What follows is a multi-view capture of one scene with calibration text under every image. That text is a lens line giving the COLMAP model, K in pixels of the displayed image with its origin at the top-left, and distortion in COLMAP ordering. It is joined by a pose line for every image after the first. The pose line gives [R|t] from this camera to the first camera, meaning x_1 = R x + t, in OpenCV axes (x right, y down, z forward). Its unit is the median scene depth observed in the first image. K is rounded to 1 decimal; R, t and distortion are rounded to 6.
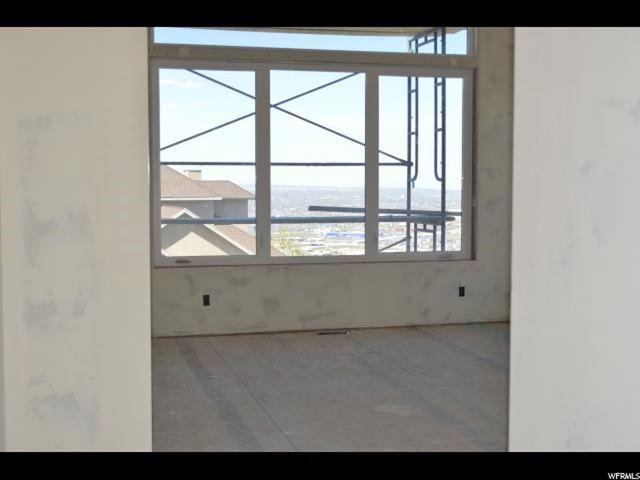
lens RADIAL K [[945.8, 0, 320.0], [0, 945.8, 240.0], [0, 0, 1]] dist [0.007067, 0.026208]
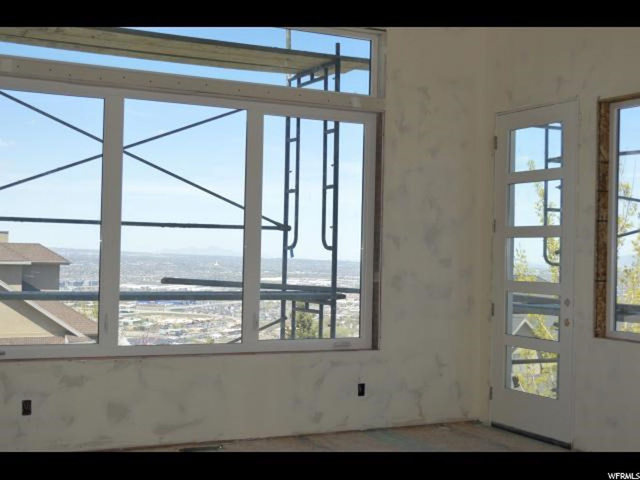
lens RADIAL K [[945.8, 0, 320.0], [0, 945.8, 240.0], [0, 0, 1]] dist [0.007067, 0.026208]
pose [[0.980422, 0.023637, 0.195485, -0.039842], [-0.009678, 0.997354, -0.072054, -0.012503], [-0.196671, 0.068751, 0.978056, 0.212320]]
